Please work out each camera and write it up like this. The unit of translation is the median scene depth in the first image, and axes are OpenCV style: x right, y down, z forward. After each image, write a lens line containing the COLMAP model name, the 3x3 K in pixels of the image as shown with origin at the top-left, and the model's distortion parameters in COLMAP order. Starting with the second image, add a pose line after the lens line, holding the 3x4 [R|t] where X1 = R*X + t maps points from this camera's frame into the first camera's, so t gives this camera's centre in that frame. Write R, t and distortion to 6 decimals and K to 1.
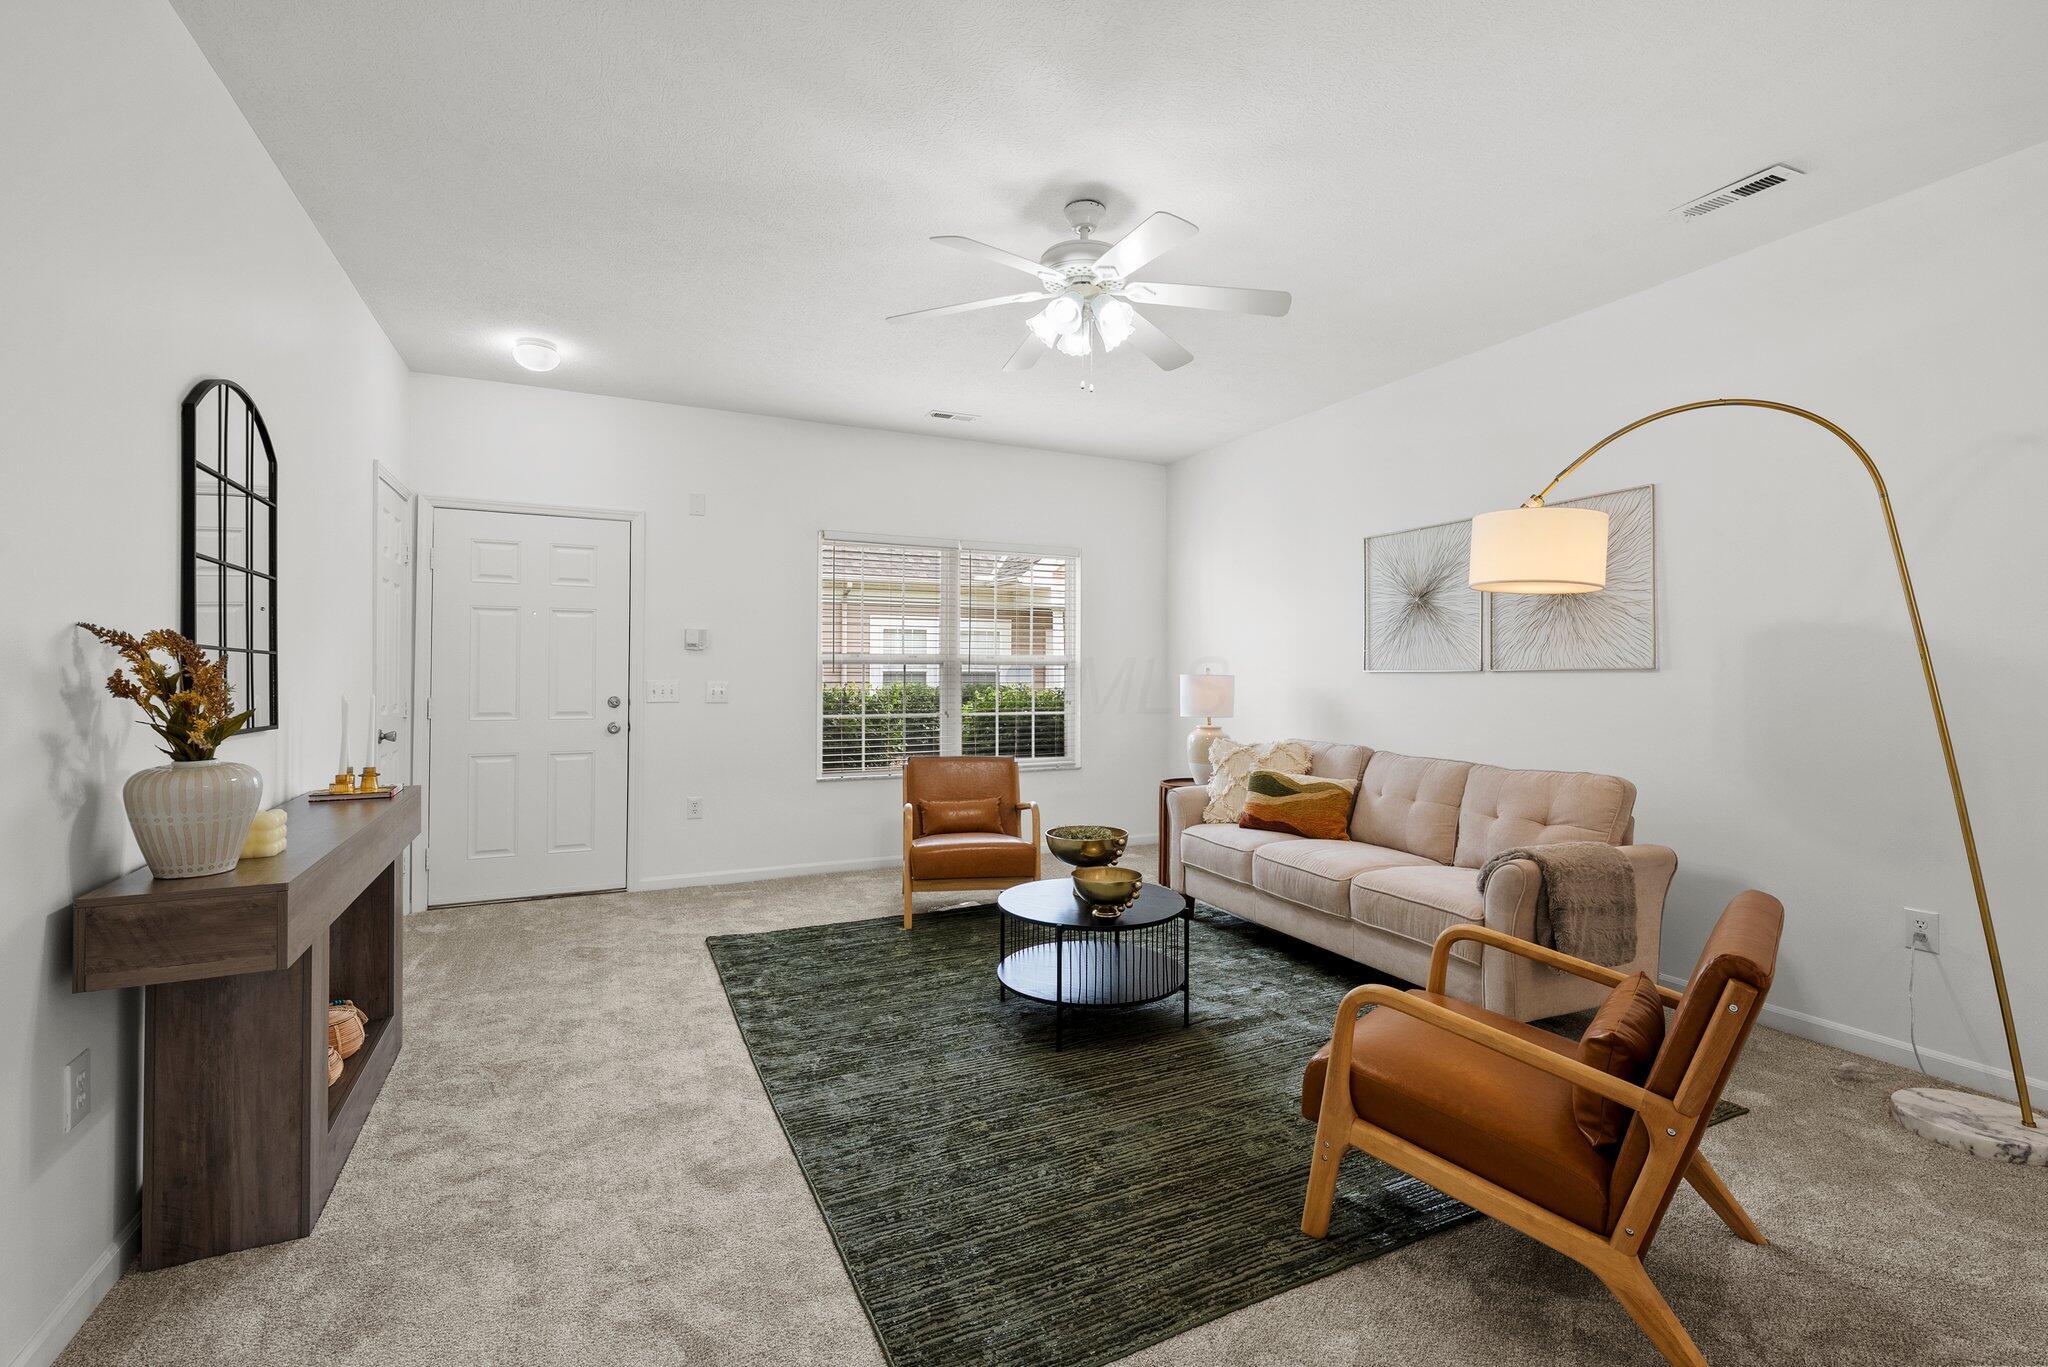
lens RADIAL K [[911.2, 0, 1031.1], [0, 911.2, 670.5], [0, 0, 1]] dist [-0.000632, -0.000435]
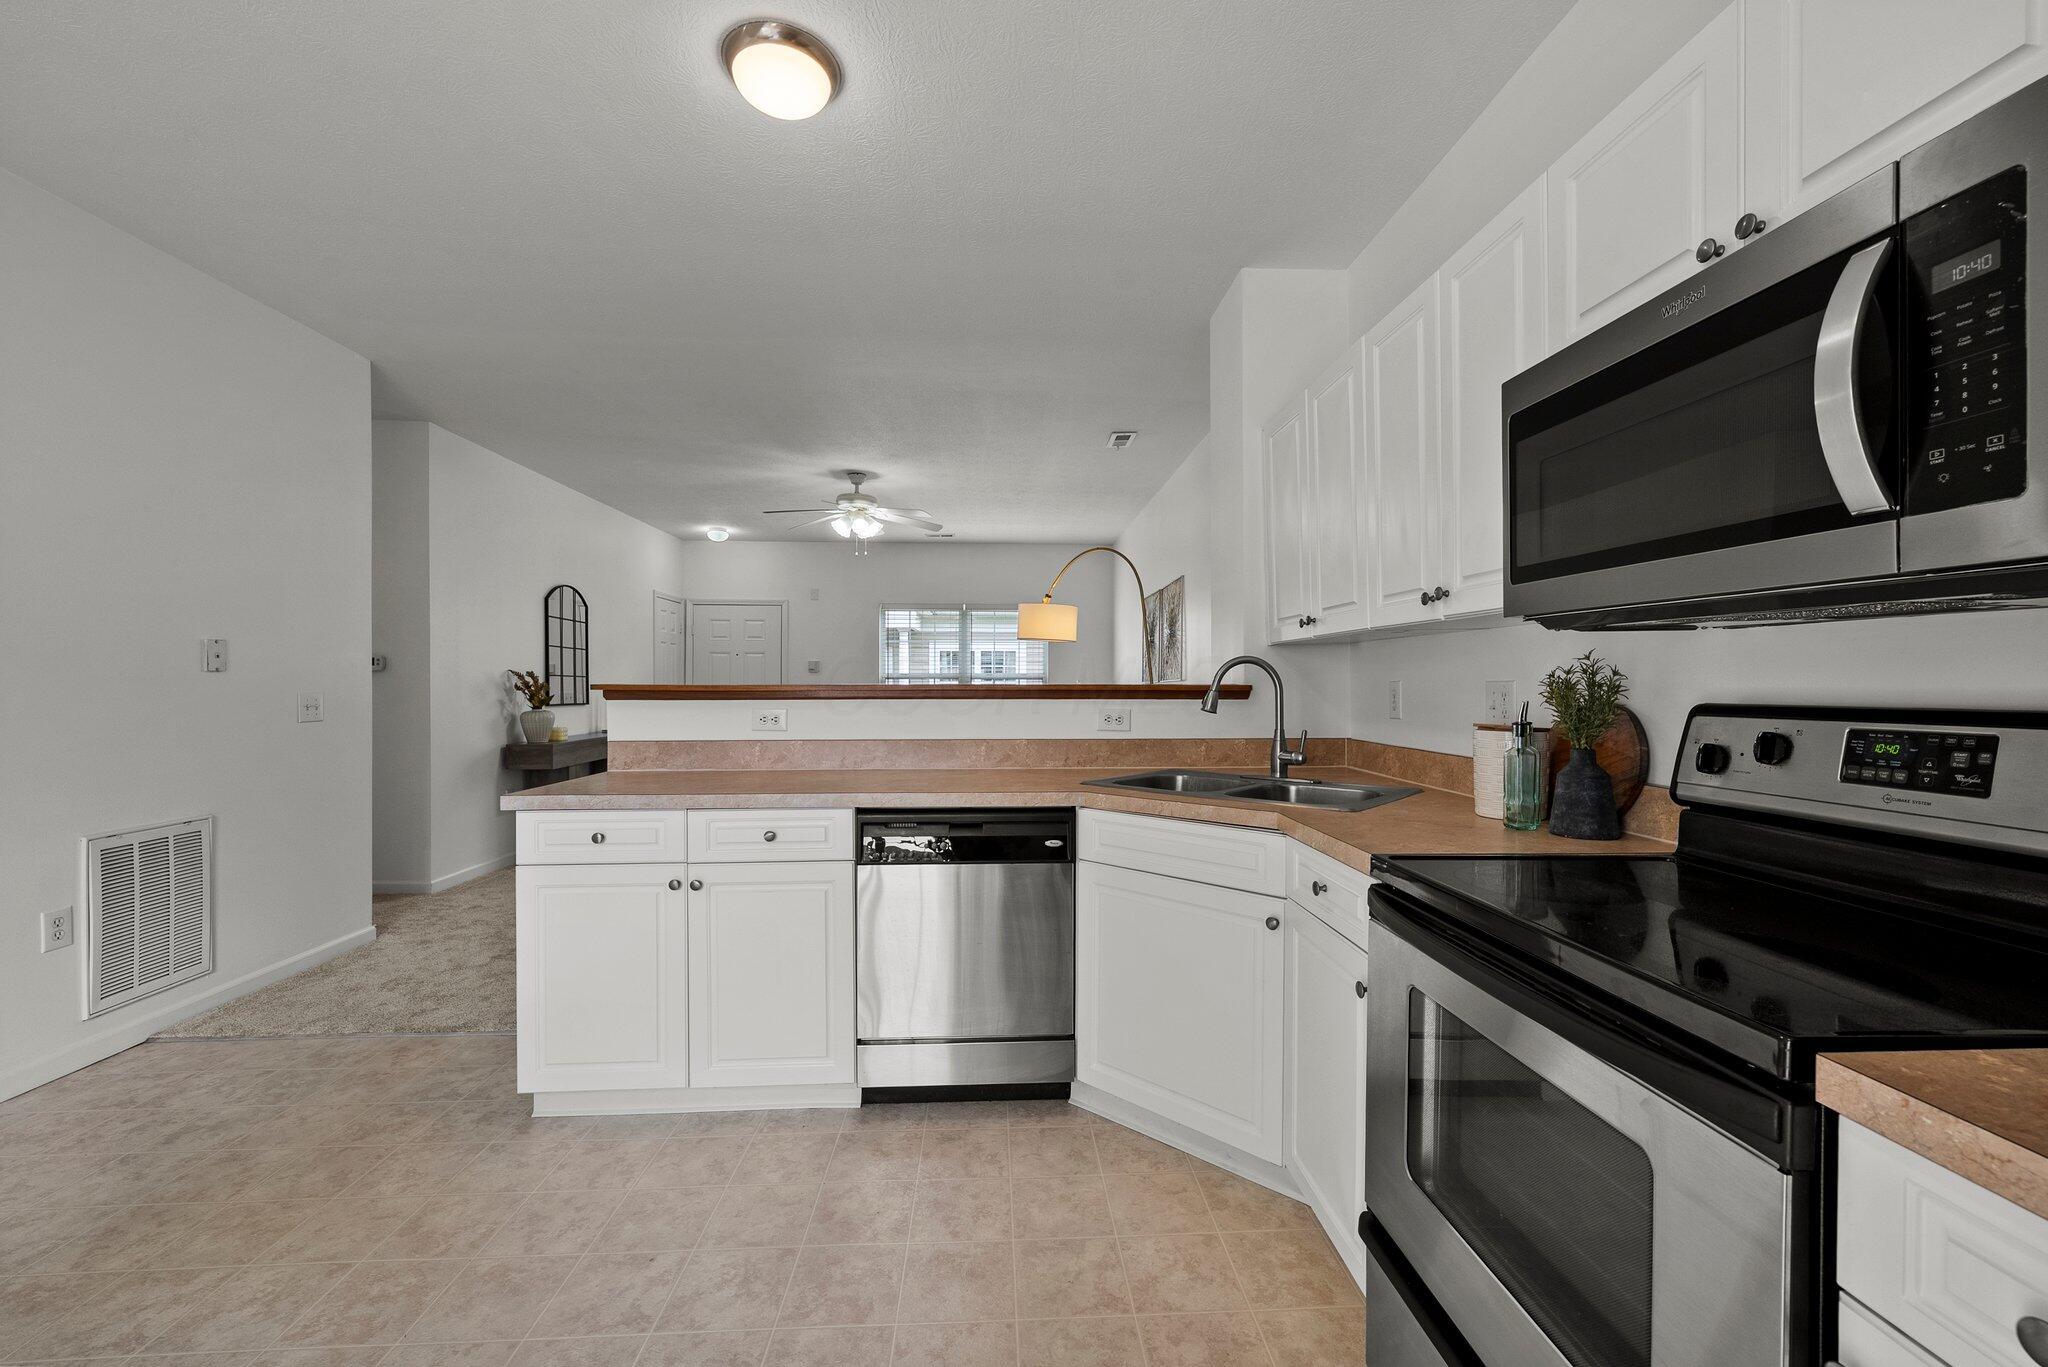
lens RADIAL K [[829.0, 0, 1024.0], [0, 829.0, 683.5], [0, 0, 1]] dist [0.000297, -0.000075]
pose [[0.922783, -0.000875, -0.385320, 1.231714], [0.001049, 0.999999, 0.000241, 0.002303], [0.385319, -0.000626, 0.922783, -0.730490]]
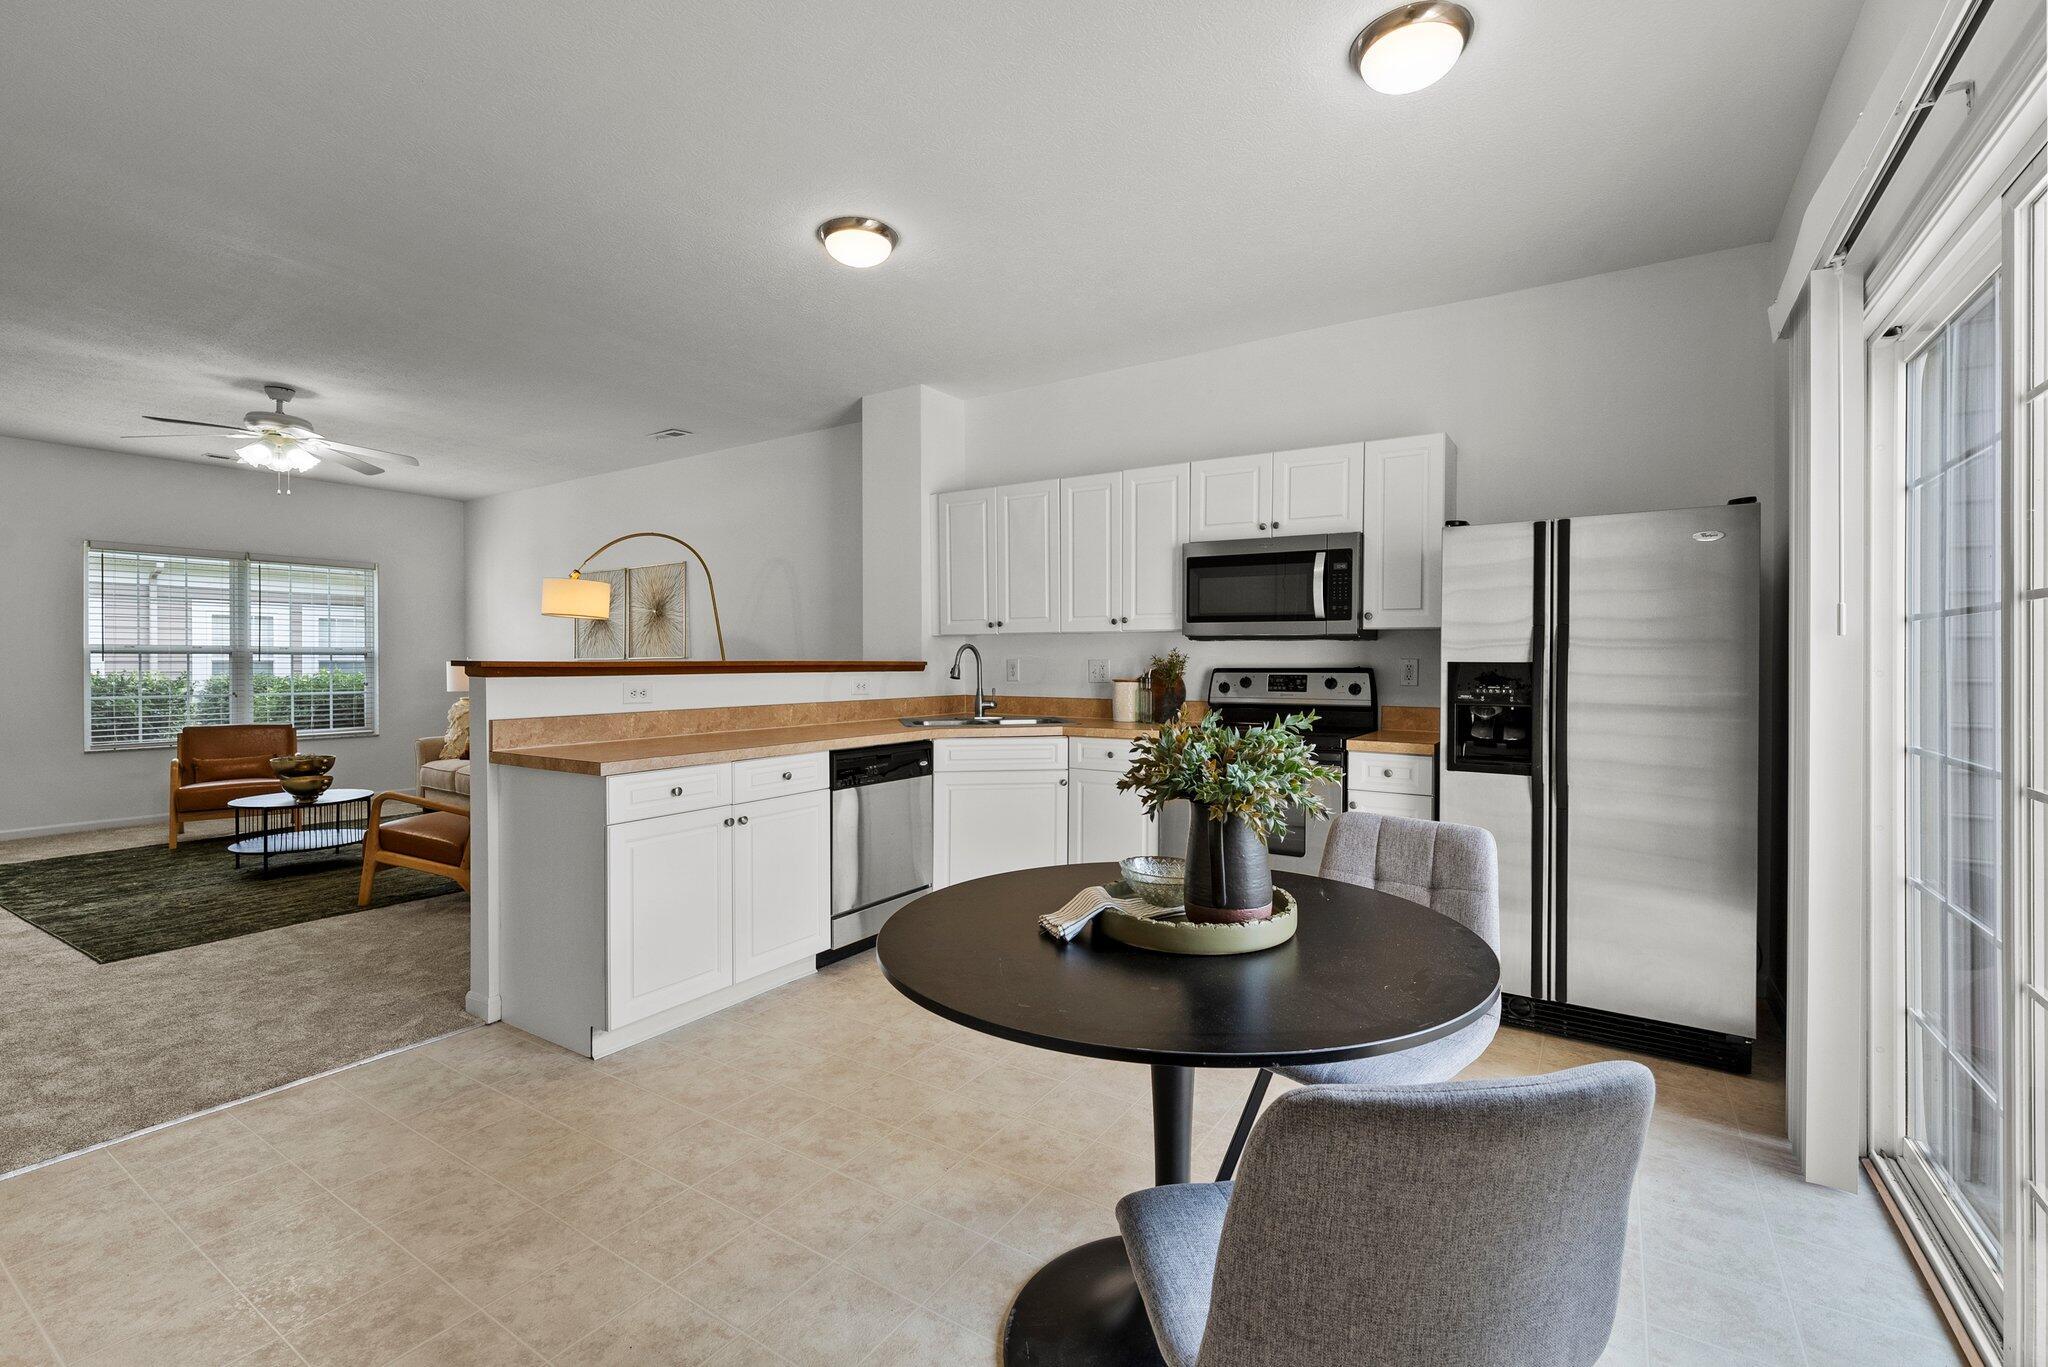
lens RADIAL K [[899.0, 0, 1037.3], [0, 899.0, 667.9], [0, 0, 1]] dist [0.000603, -0.000147]
pose [[0.849180, -0.005132, 0.528079, 0.377506], [-0.000162, 0.999950, 0.009980, 0.000270], [-0.528104, -0.008560, 0.849137, -1.218879]]
